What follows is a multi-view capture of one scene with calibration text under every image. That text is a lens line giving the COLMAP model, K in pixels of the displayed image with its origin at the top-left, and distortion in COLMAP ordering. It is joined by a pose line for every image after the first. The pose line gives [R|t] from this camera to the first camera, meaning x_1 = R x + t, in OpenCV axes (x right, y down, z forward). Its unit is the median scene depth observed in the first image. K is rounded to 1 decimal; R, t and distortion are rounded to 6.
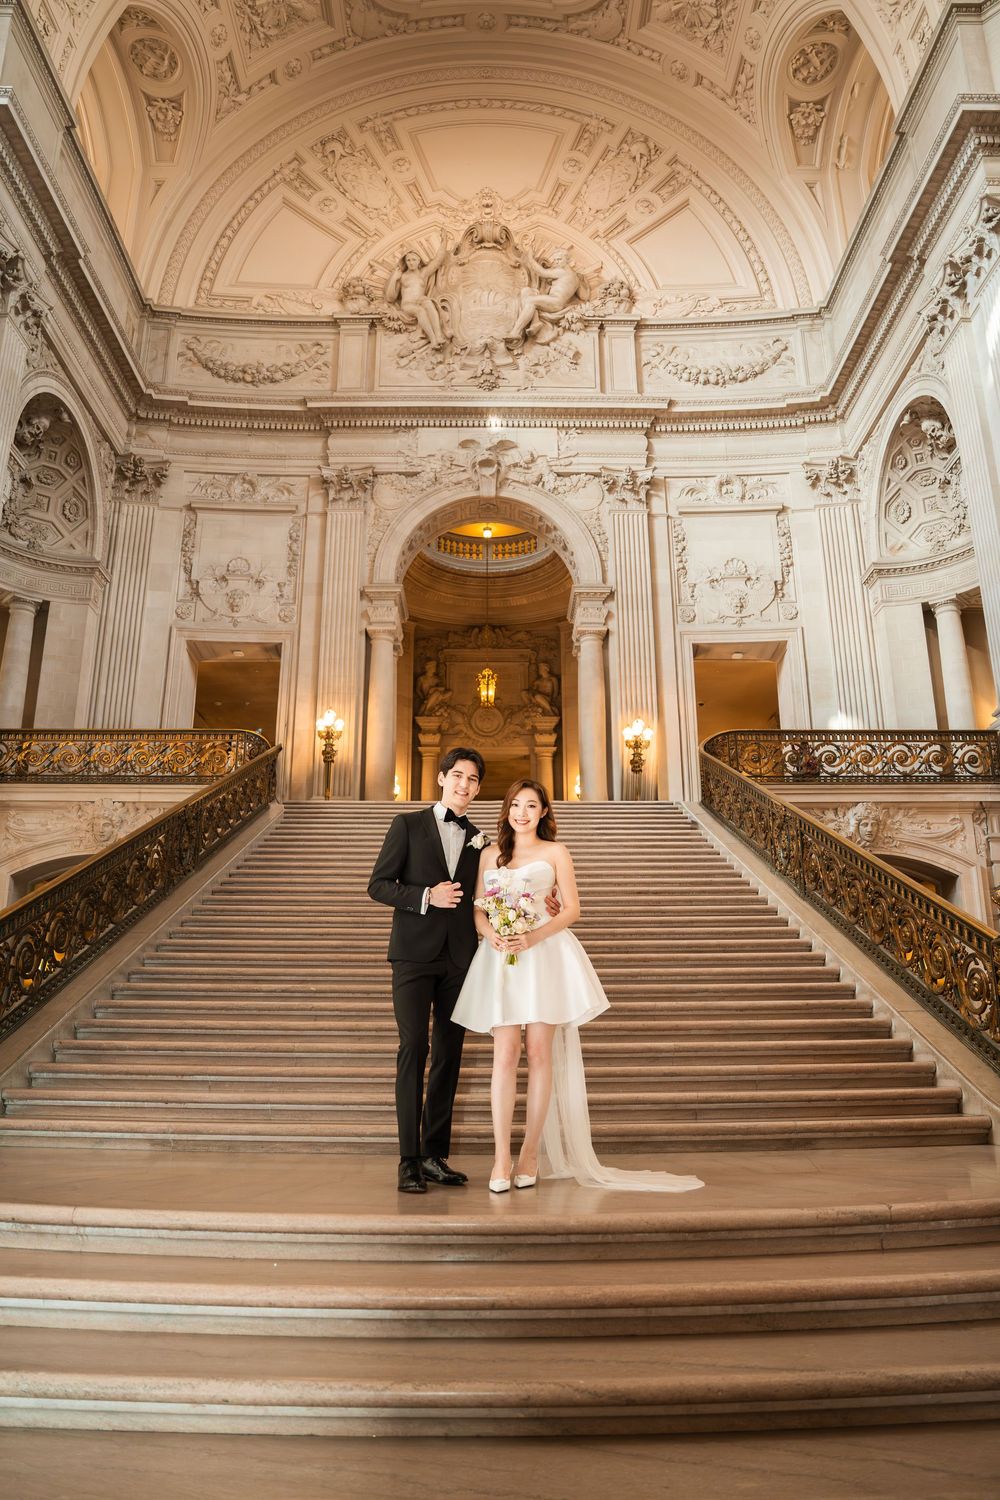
lens RADIAL K [[1031.2, 0, 515.1], [0, 1031.2, 755.4], [0, 0, 1]] dist [-0.002463, 0.000340]
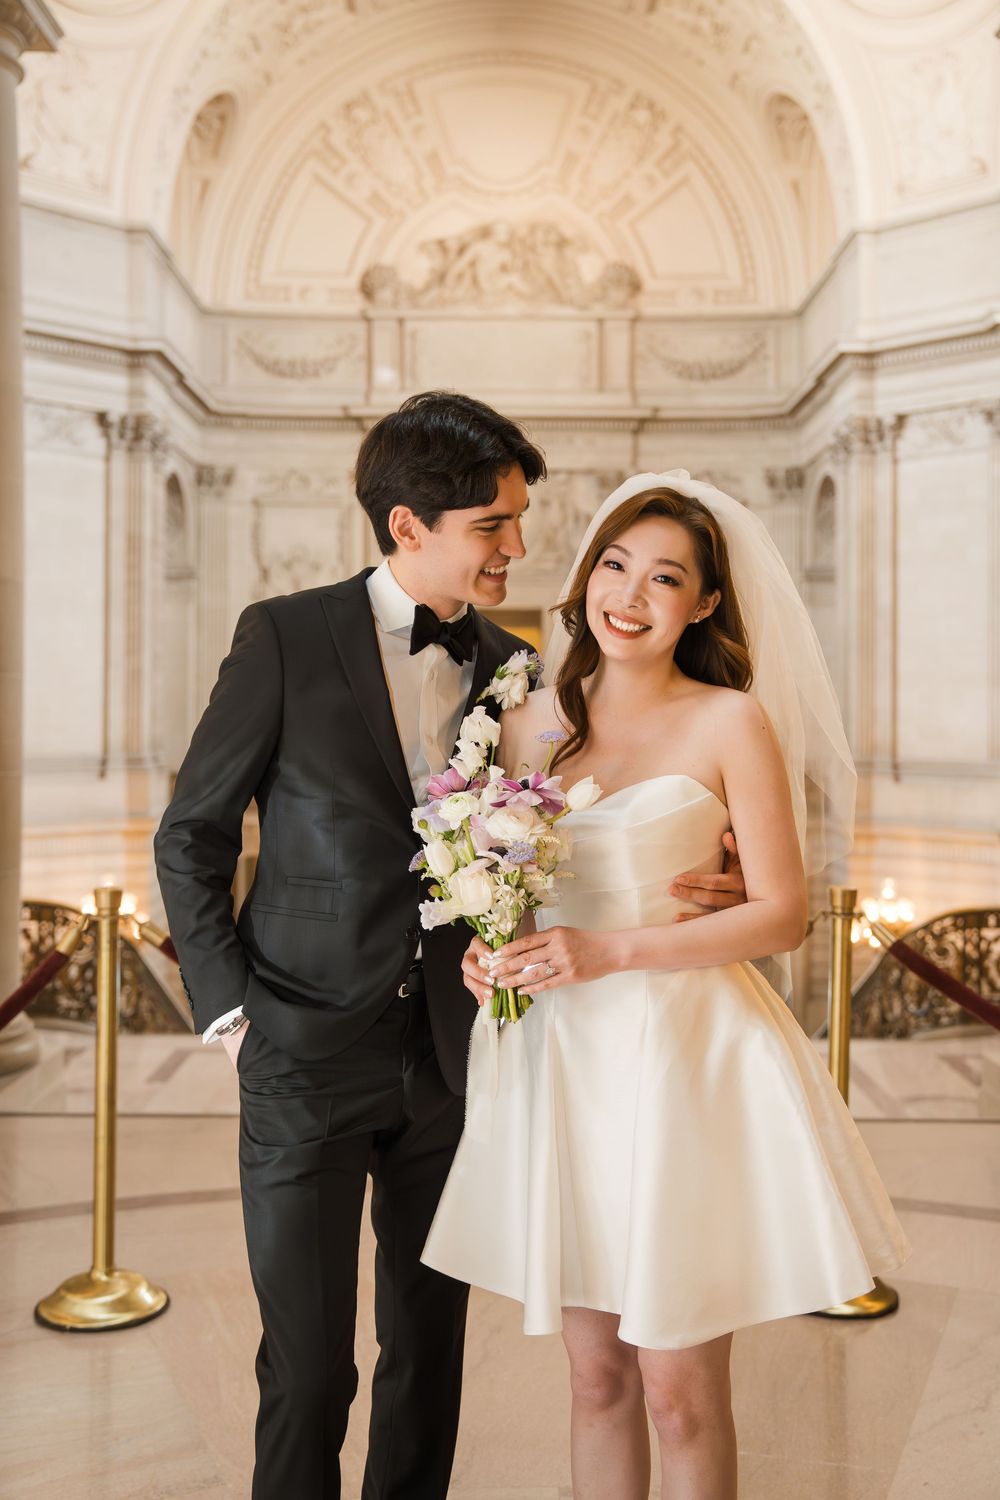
lens RADIAL K [[1559.8, 0, 500.0], [0, 1559.8, 750.0], [0, 0, 1]] dist [0.077449, 0.007185]
pose [[0.999694, 0.016492, -0.018444, 0.011628], [-0.010119, 0.952777, 0.303501, -0.470187], [0.022579, -0.303222, 0.952652, -0.764555]]
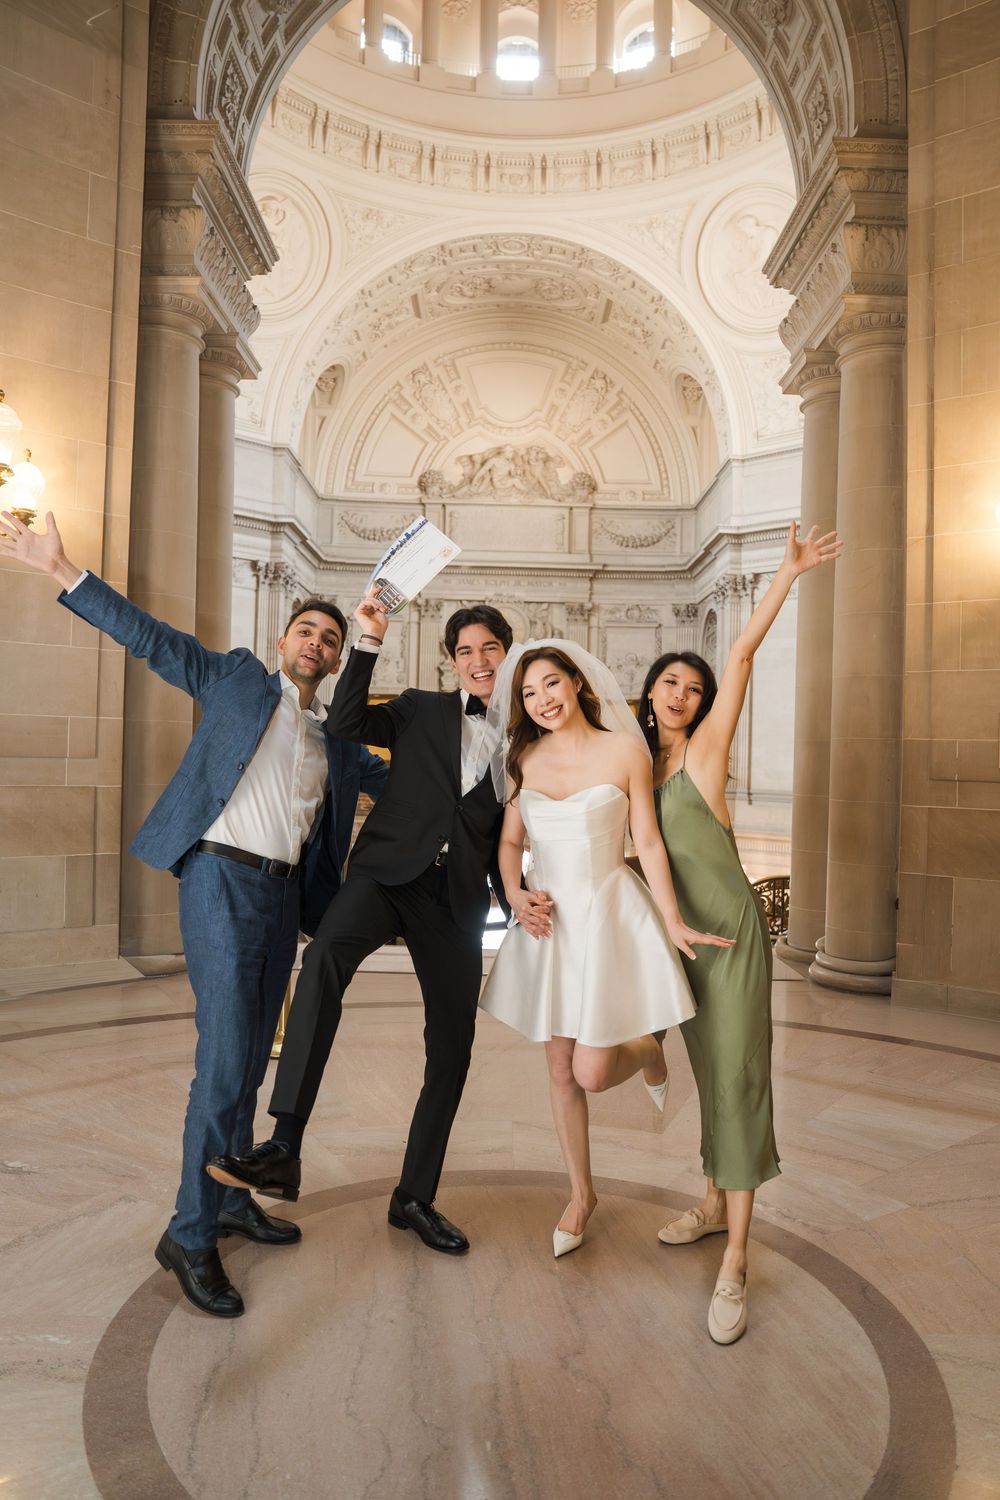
lens RADIAL K [[1031.2, 0, 515.1], [0, 1031.2, 755.4], [0, 0, 1]] dist [-0.002463, 0.000340]
pose [[0.999319, 0.036204, -0.007154, 0.014465], [-0.032771, 0.959709, 0.279079, -0.481819], [0.016969, -0.278654, 0.960241, -0.809348]]
